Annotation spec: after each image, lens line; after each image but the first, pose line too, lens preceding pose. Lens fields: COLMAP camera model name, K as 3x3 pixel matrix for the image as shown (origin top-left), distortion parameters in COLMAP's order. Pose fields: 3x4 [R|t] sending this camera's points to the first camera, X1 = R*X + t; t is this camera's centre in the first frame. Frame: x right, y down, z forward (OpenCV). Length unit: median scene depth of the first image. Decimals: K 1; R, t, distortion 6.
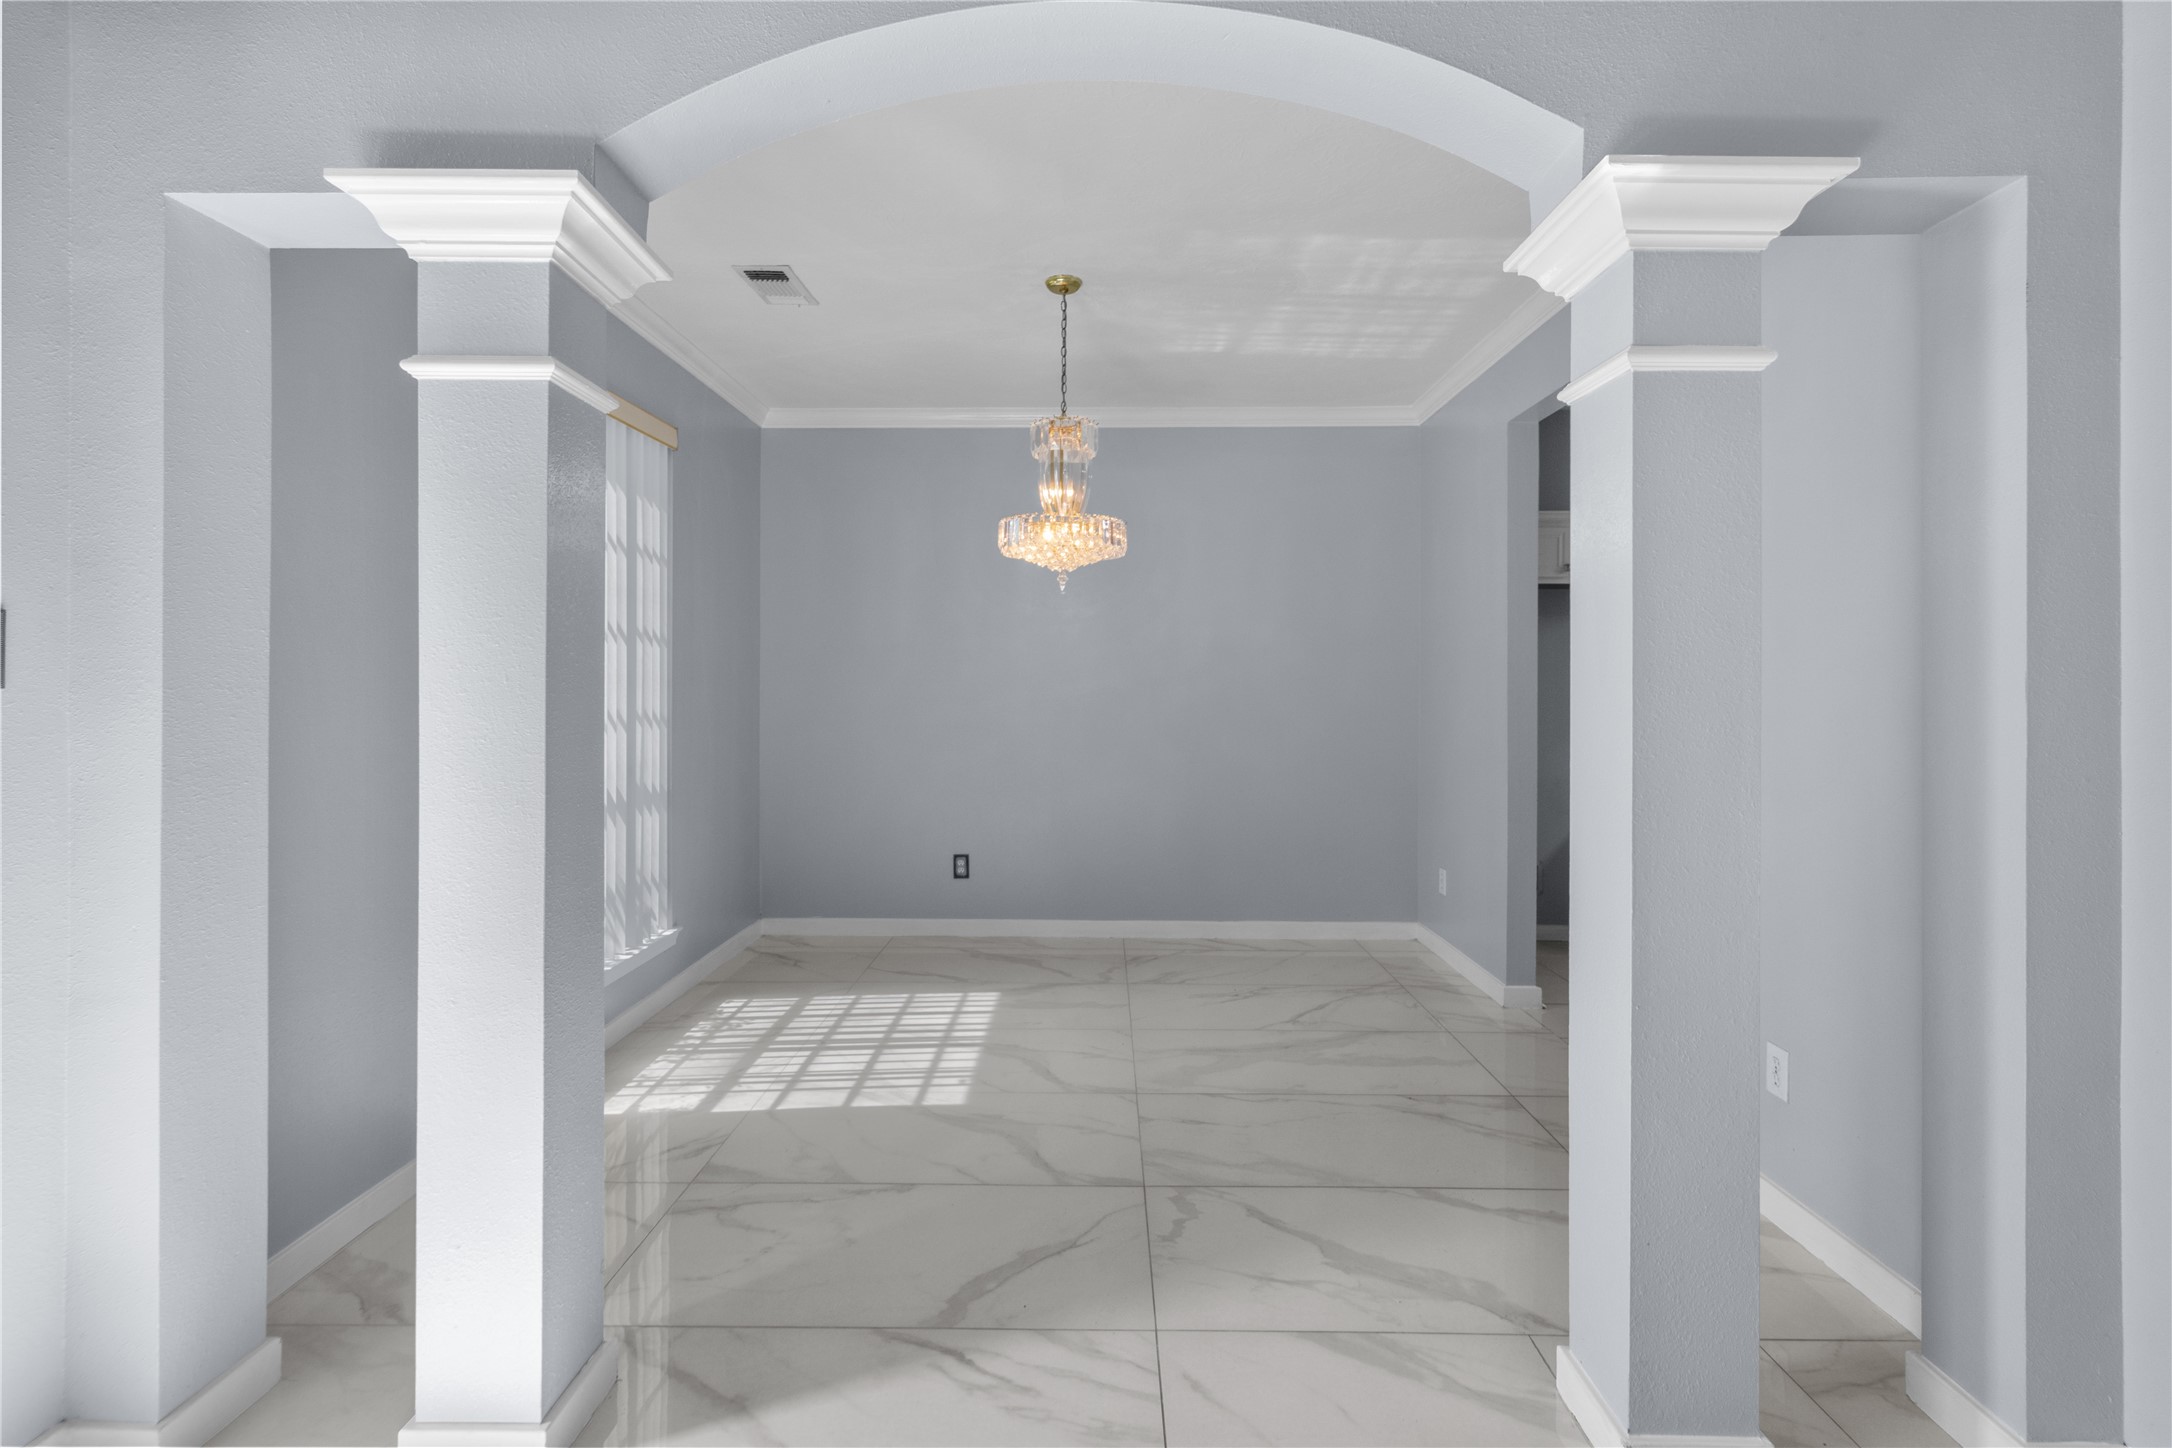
lens RADIAL K [[1016.5, 0, 1075.1], [0, 1016.5, 691.6], [0, 0, 1]] dist [0.003334, -0.000434]
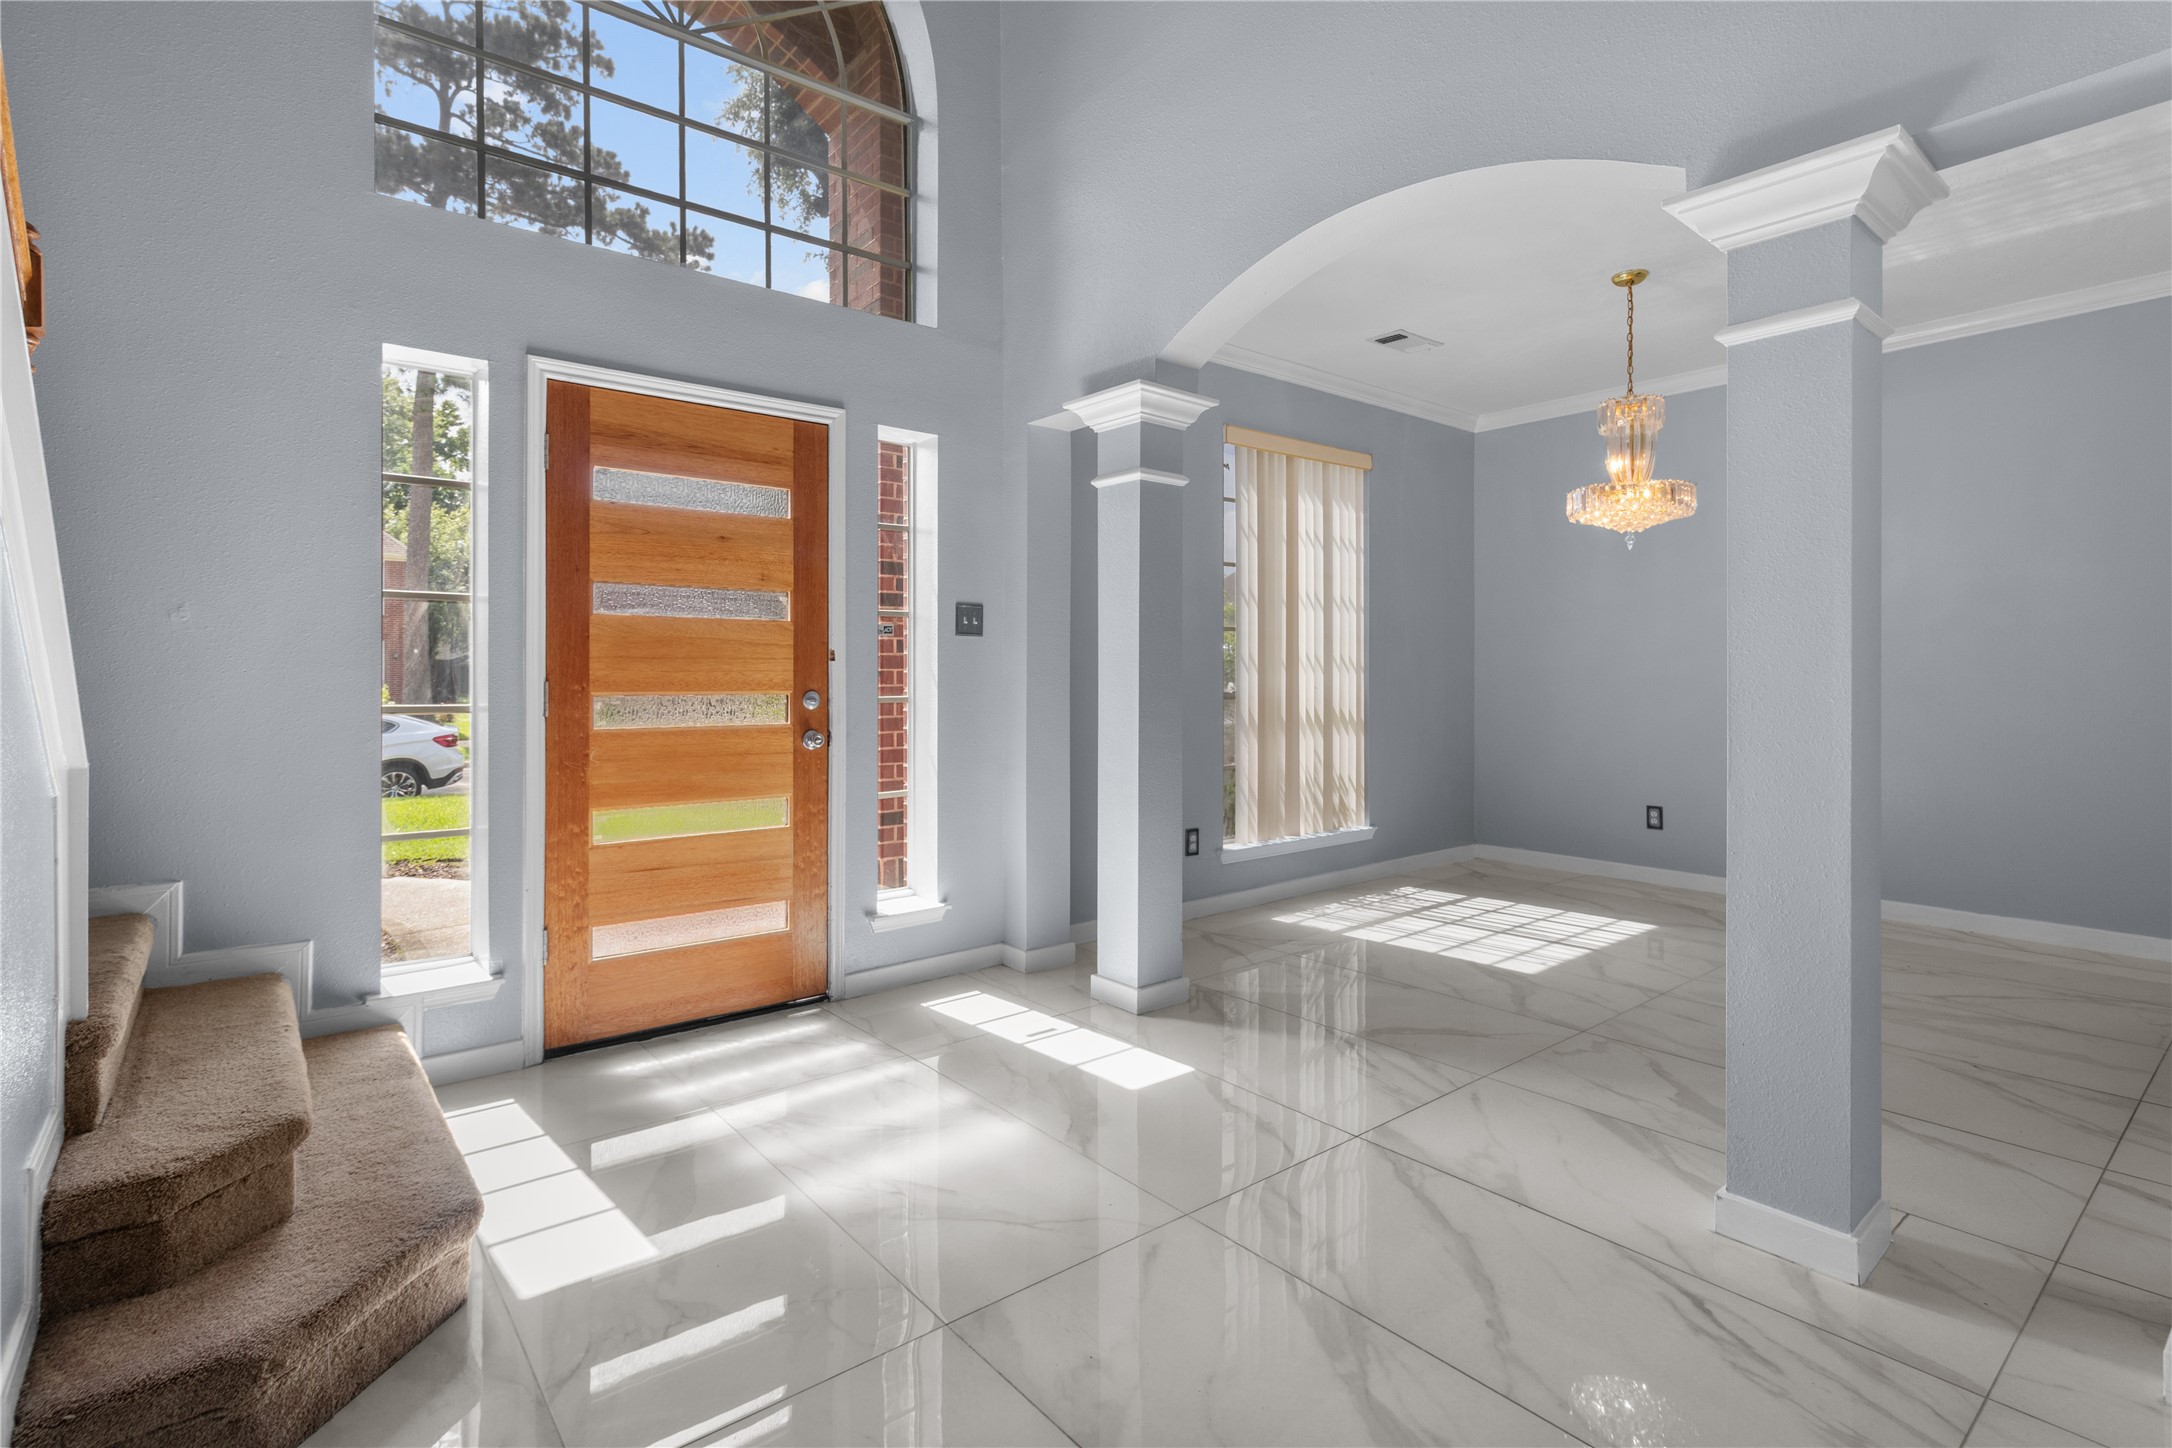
lens RADIAL K [[1016.5, 0, 1066.8], [0, 1016.5, 673.0], [0, 0, 1]] dist [0.003334, -0.000434]
pose [[0.637626, -0.001882, -0.770344, 0.516739], [-0.002952, 0.999984, -0.004886, 0.051202], [0.770340, 0.005389, 0.637610, -0.223086]]
